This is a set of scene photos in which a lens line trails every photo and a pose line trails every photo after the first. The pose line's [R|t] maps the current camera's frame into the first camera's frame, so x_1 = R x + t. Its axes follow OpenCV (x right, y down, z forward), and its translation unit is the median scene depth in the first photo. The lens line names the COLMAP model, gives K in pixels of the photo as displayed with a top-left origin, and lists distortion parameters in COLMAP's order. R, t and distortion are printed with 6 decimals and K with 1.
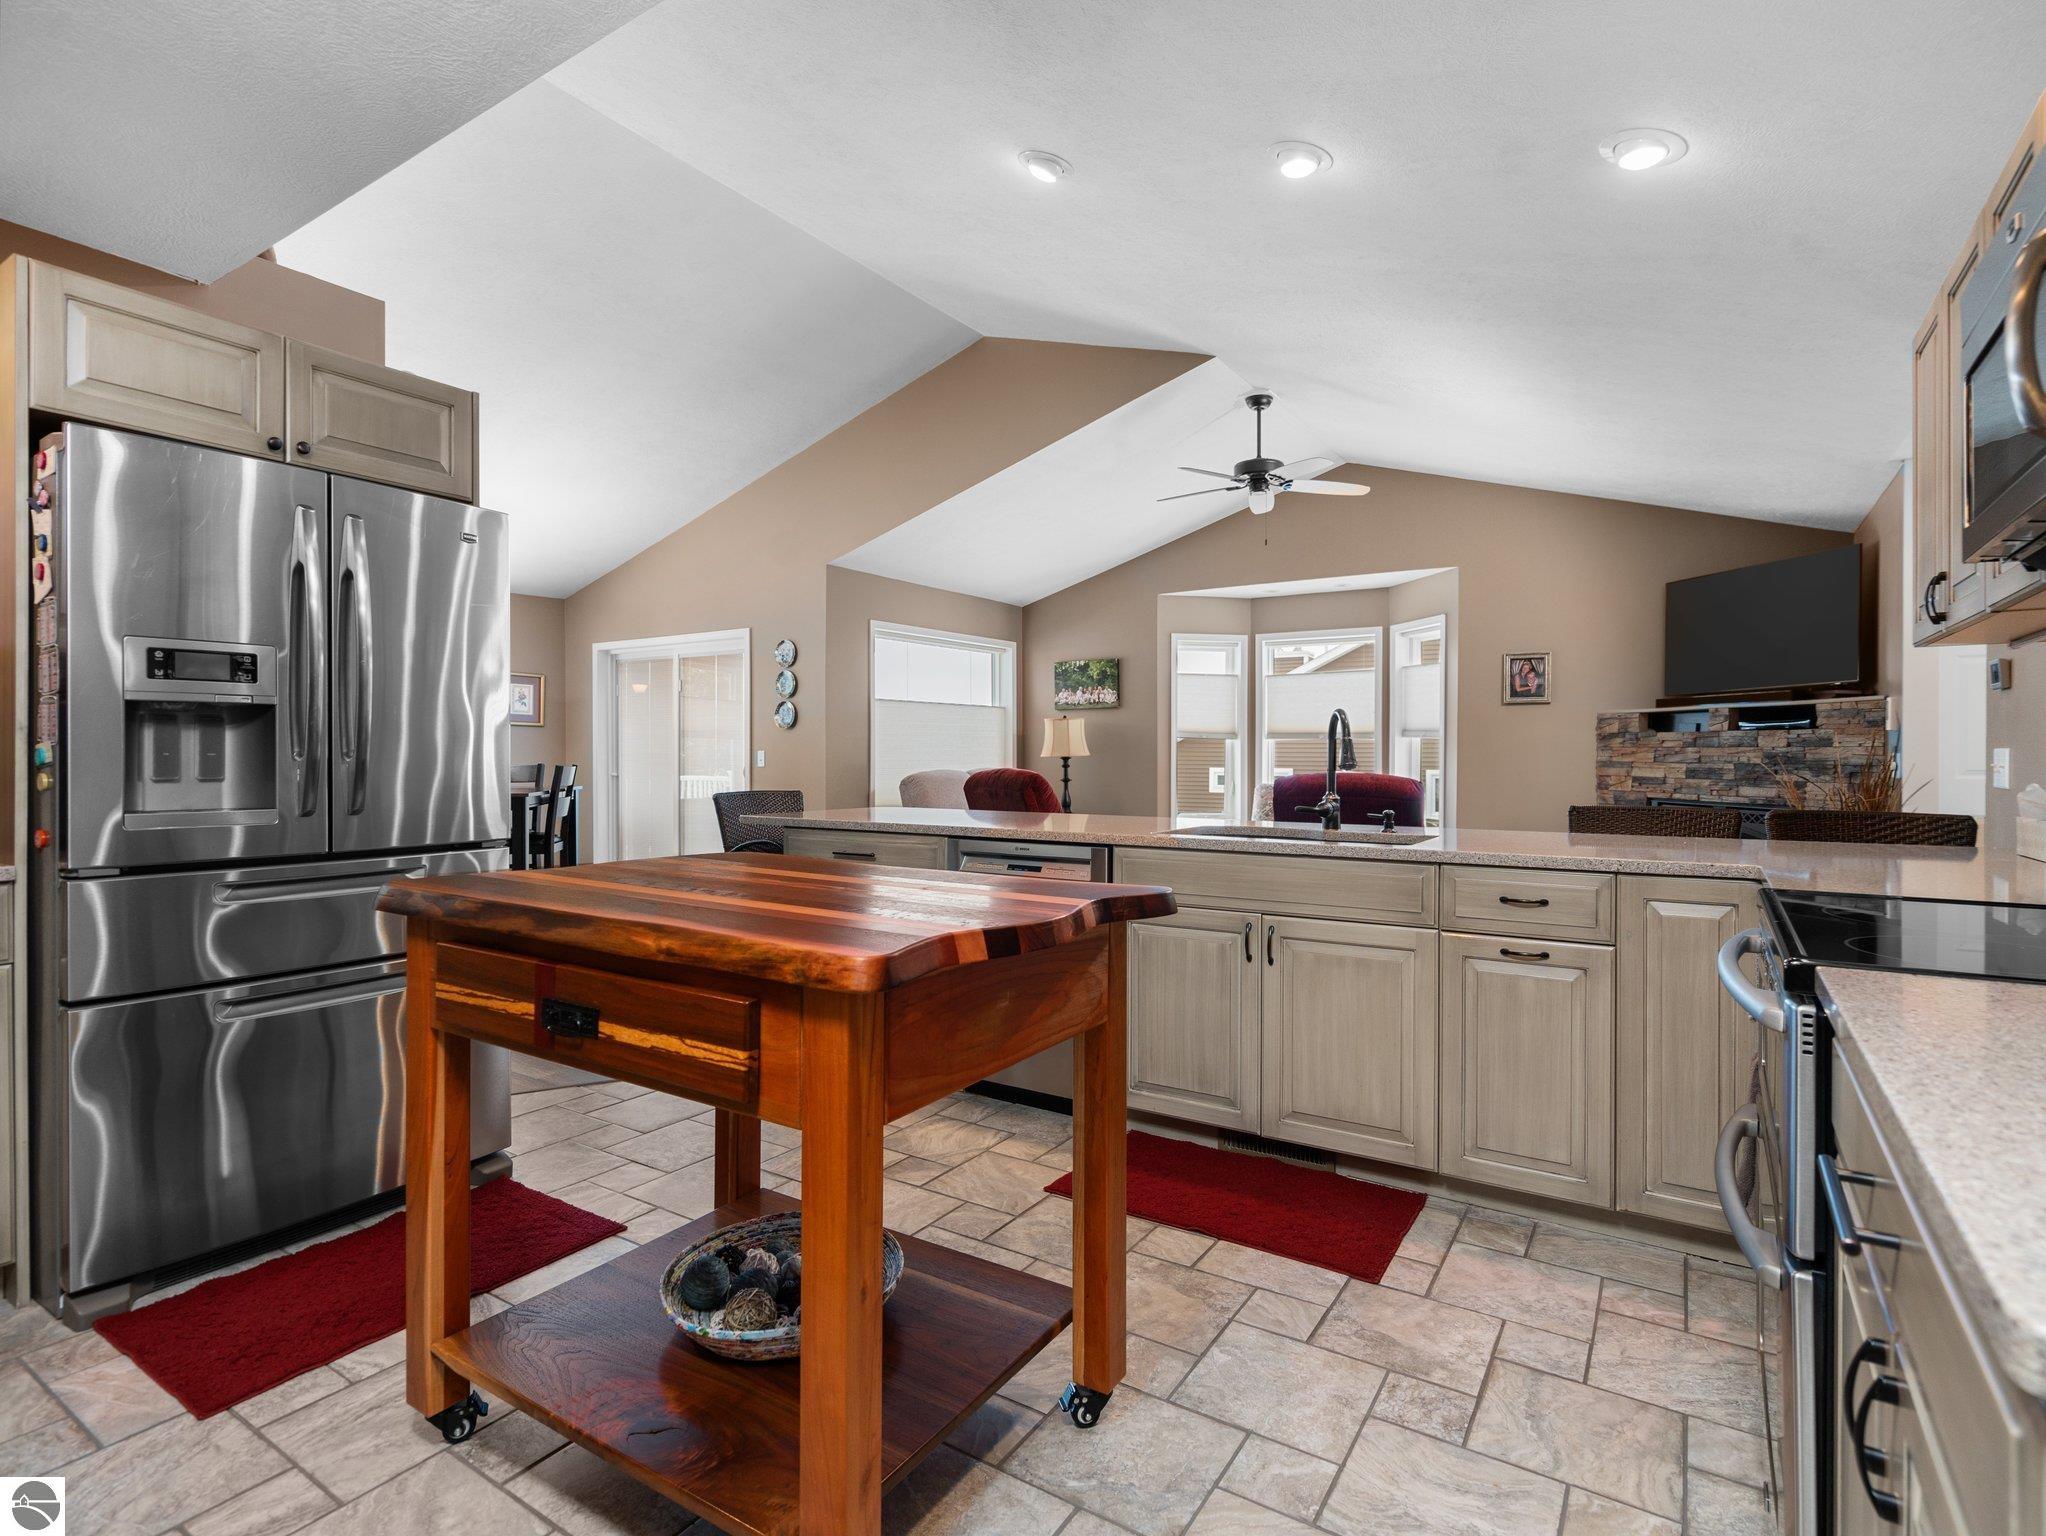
lens RADIAL K [[1037.2, 0, 1022.7], [0, 1037.2, 757.4], [0, 0, 1]] dist [-0.007239, 0.003454]
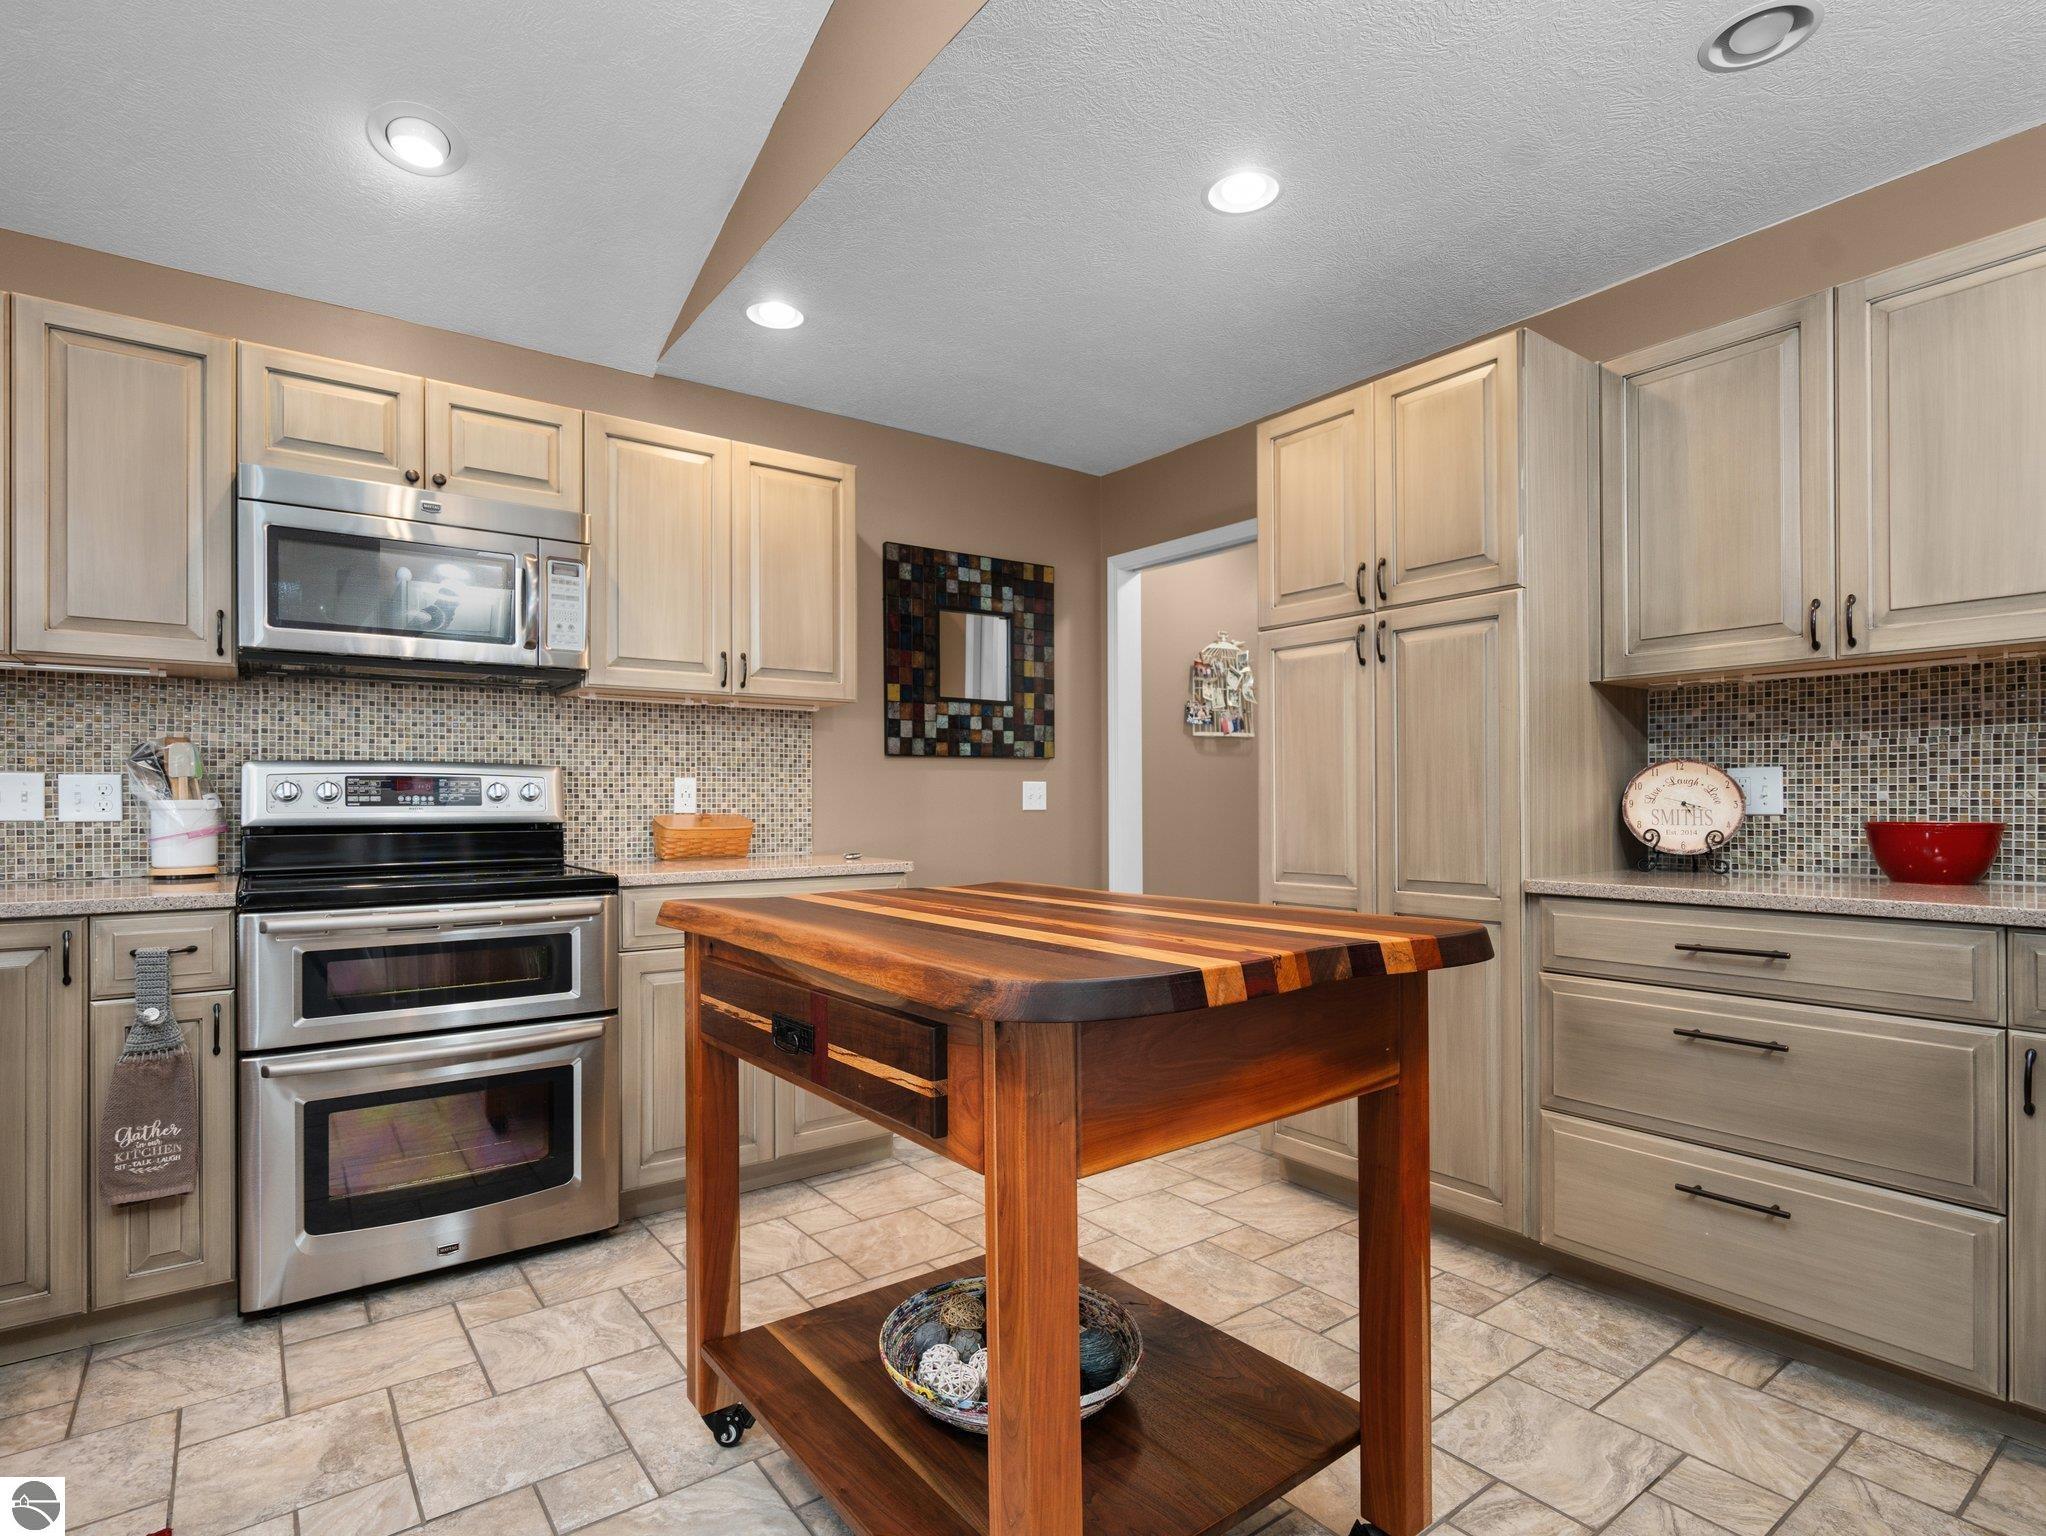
lens RADIAL K [[1037.2, 0, 1011.4], [0, 1037.2, 802.1], [0, 0, 1]] dist [-0.007239, 0.003454]
pose [[-0.937282, -0.000138, 0.348572, -0.154618], [0.001791, 0.999985, 0.005212, 0.005925], [-0.348567, 0.005509, -0.937268, 0.524474]]
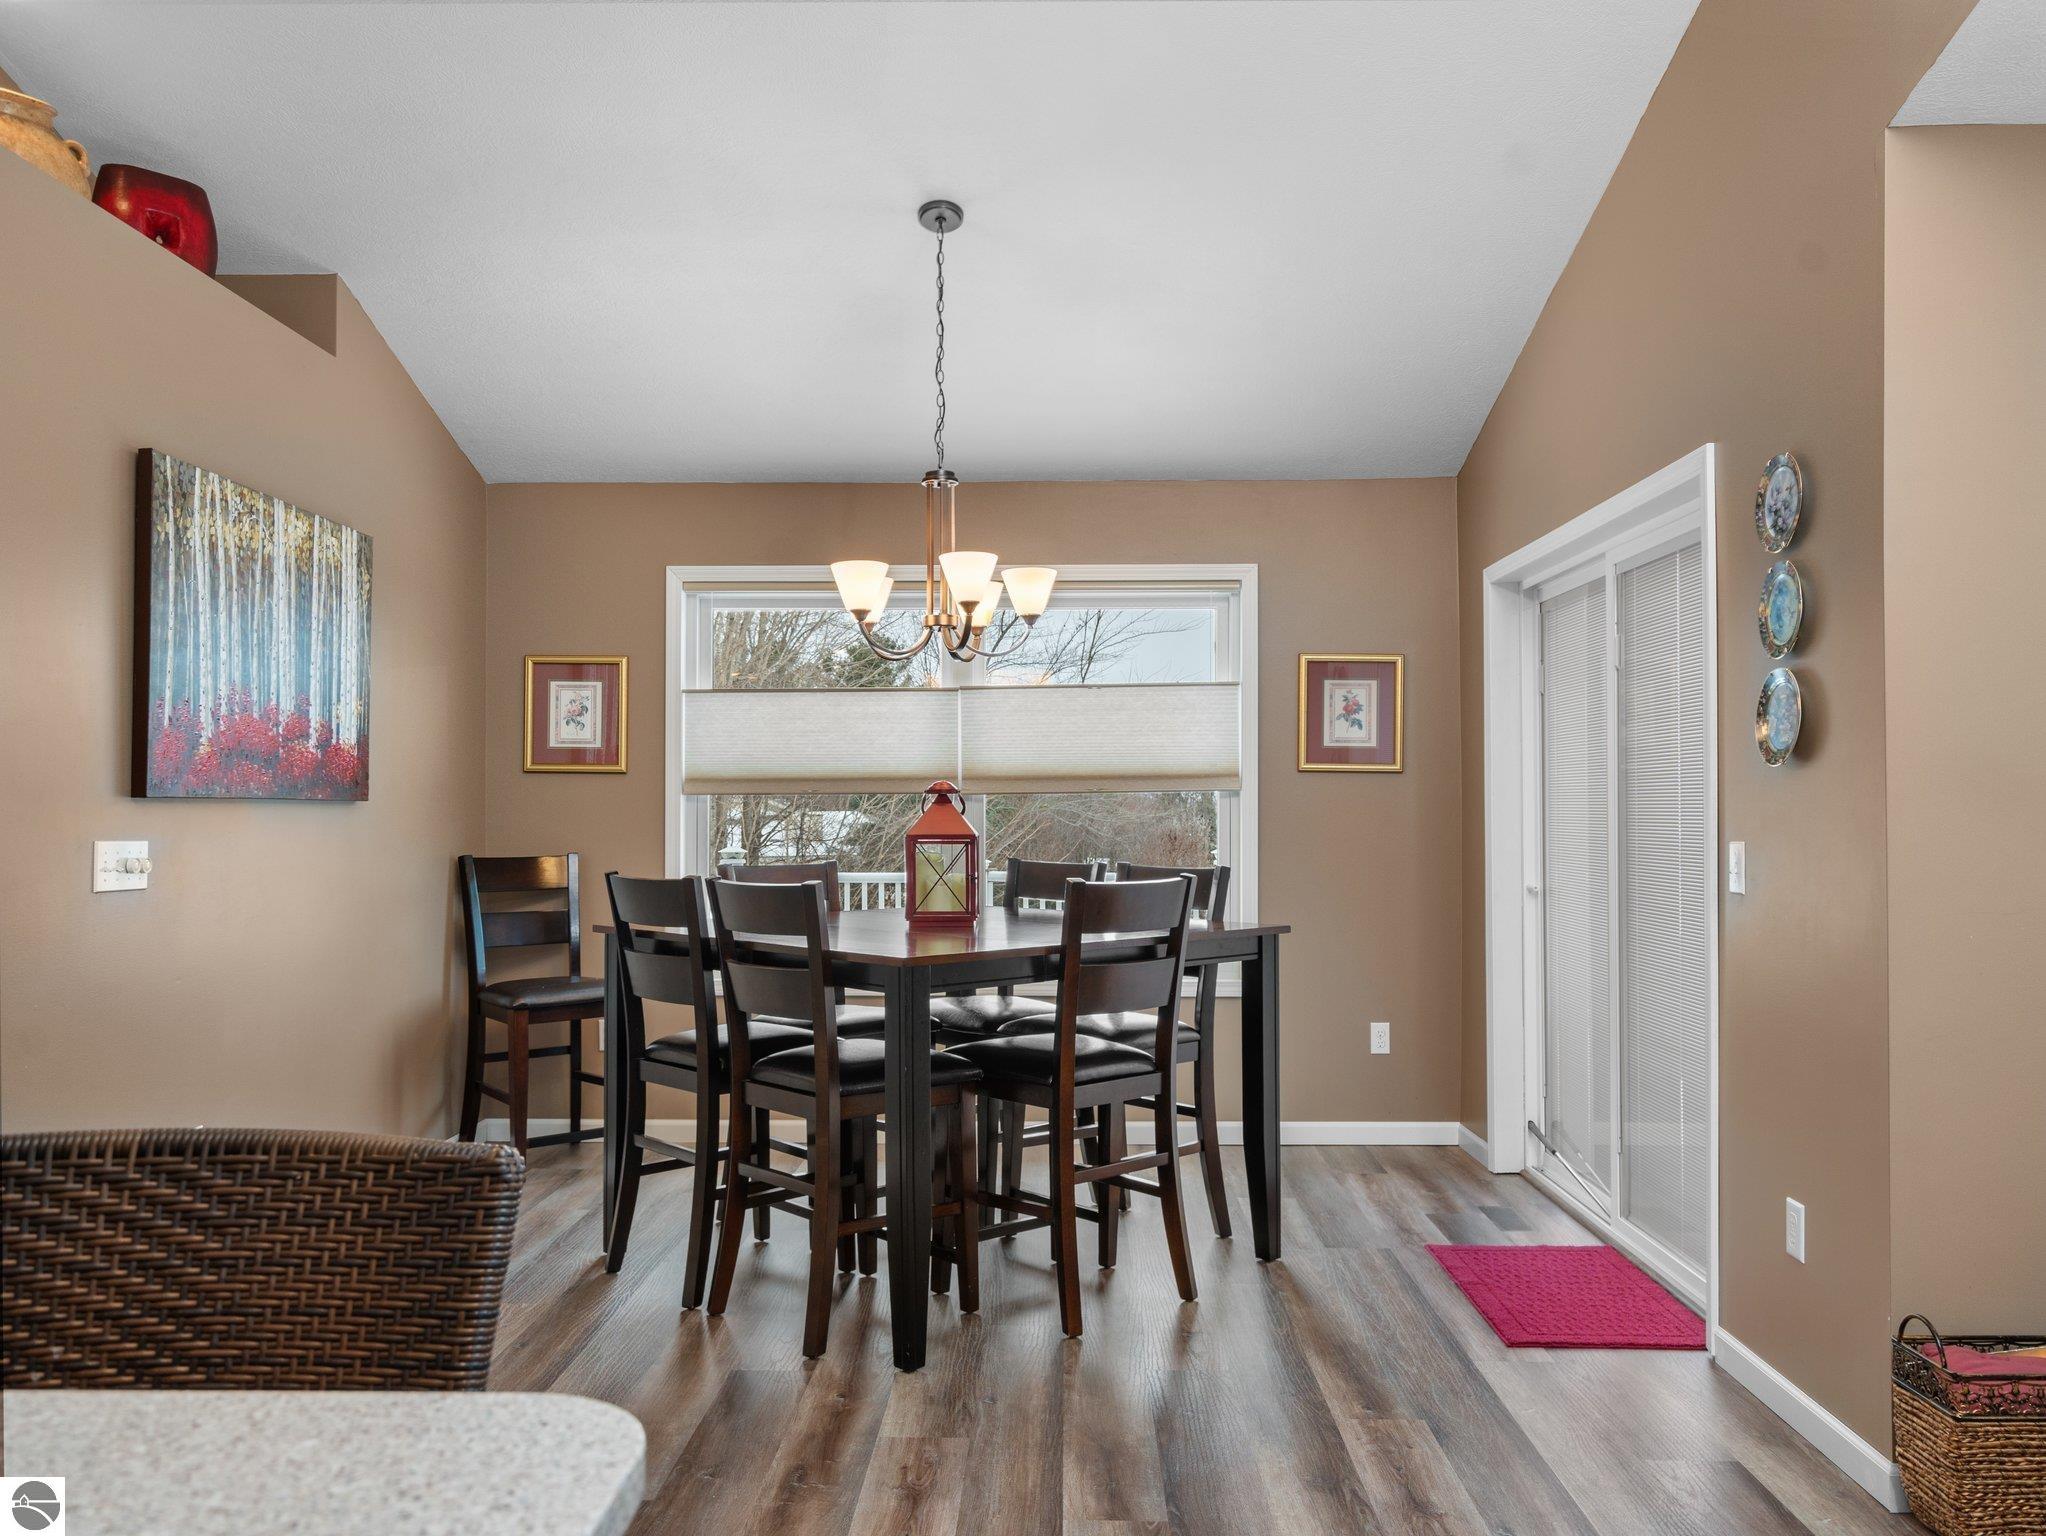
lens RADIAL K [[1623.4, 0, 1019.5], [0, 1623.4, 781.1], [0, 0, 1]] dist [0.017746, -0.001208]
pose [[0.530451, -0.017412, -0.847537, 0.046602], [0.000260, 0.999792, -0.020377, -0.017186], [0.847716, 0.010589, 0.530345, 0.699990]]
